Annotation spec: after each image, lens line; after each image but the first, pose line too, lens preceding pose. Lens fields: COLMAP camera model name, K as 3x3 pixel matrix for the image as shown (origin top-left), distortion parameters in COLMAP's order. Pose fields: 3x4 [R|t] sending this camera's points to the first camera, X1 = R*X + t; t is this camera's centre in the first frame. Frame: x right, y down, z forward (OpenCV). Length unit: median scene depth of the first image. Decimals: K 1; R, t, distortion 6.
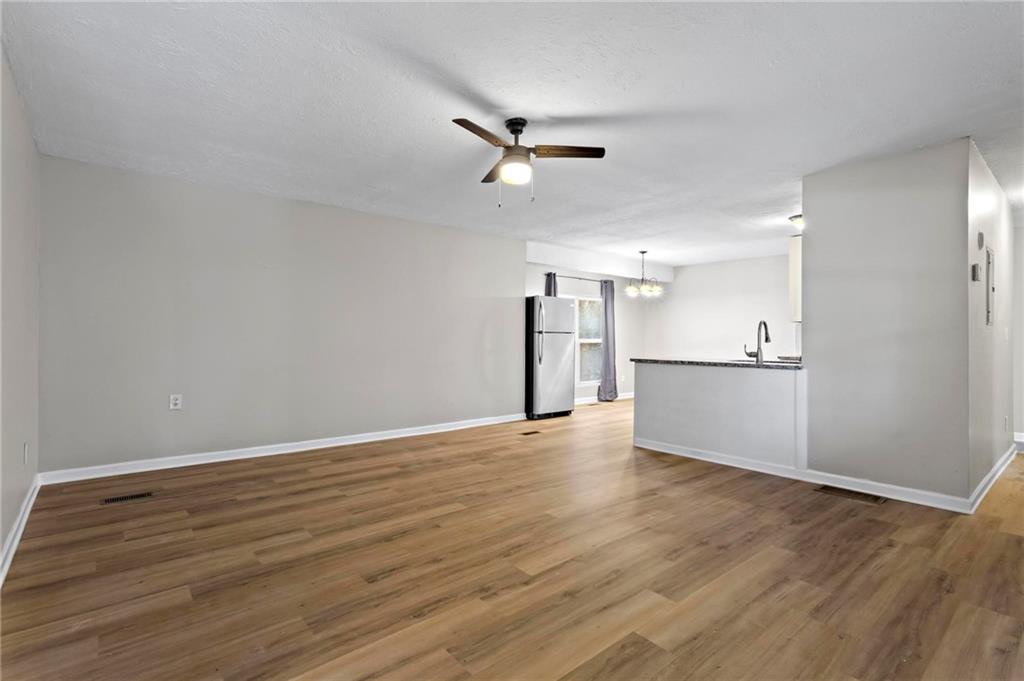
lens RADIAL K [[484.7, 0, 503.9], [0, 484.7, 341.3], [0, 0, 1]] dist [0.000907, 0.002397]
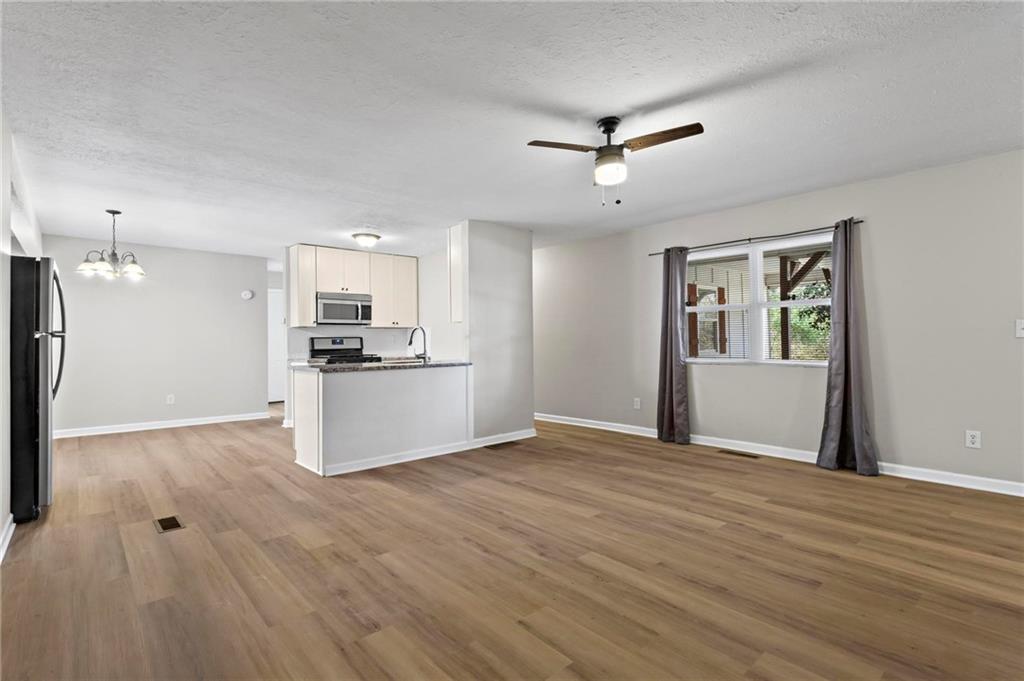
lens RADIAL K [[487.7, 0, 500.5], [0, 487.7, 333.4], [0, 0, 1]] dist [-0.002611, 0.002402]
pose [[-0.024742, 0.013311, 0.999605, -0.955683], [0.014603, 0.999809, -0.012952, -0.013665], [-0.999587, 0.014277, -0.024931, 1.255885]]
